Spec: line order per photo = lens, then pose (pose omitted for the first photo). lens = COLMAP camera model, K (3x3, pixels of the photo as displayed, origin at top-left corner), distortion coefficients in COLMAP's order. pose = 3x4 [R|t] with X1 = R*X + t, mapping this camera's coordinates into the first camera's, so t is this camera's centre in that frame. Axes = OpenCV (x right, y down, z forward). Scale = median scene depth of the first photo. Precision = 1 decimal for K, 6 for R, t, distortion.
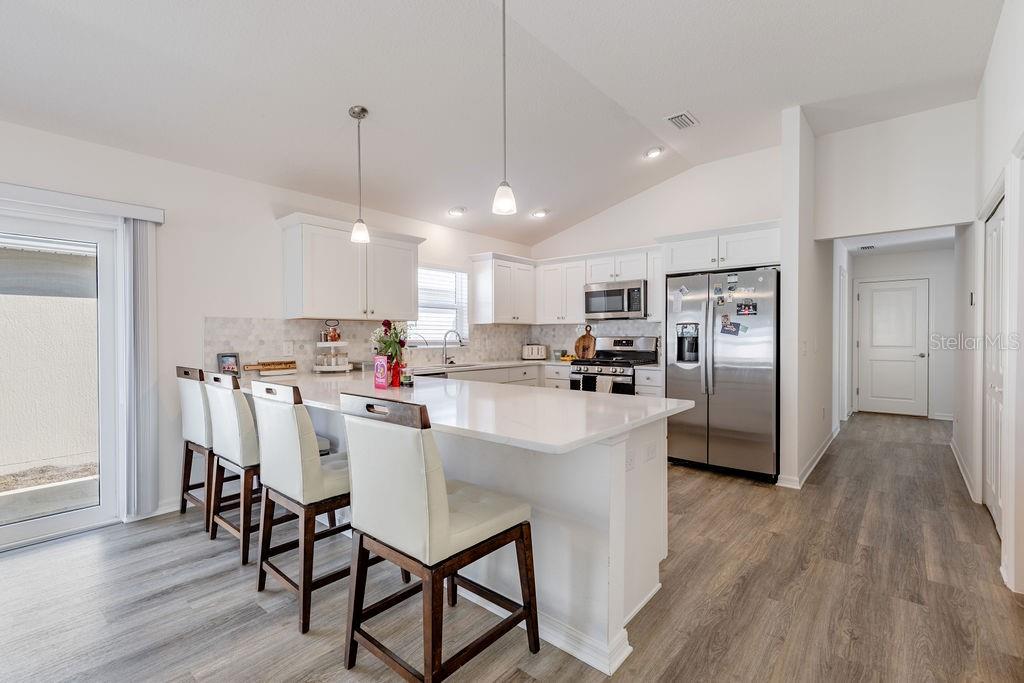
lens RADIAL K [[459.3, 0, 509.9], [0, 459.3, 343.7], [0, 0, 1]] dist [0.003738, 0.000222]
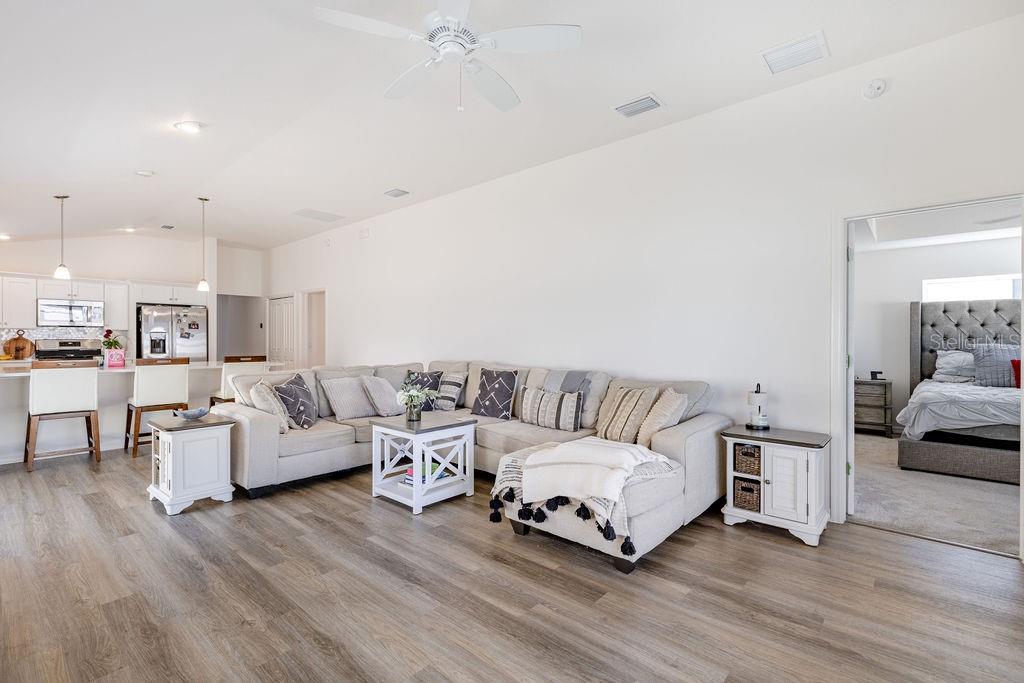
lens RADIAL K [[459.3, 0, 509.1], [0, 459.3, 340.0], [0, 0, 1]] dist [0.003738, 0.000222]
pose [[-0.000178, -0.009003, 0.999959, -1.147134], [0.008545, 0.999923, 0.009004, -0.014951], [-0.999963, 0.008546, -0.000101, -0.306441]]
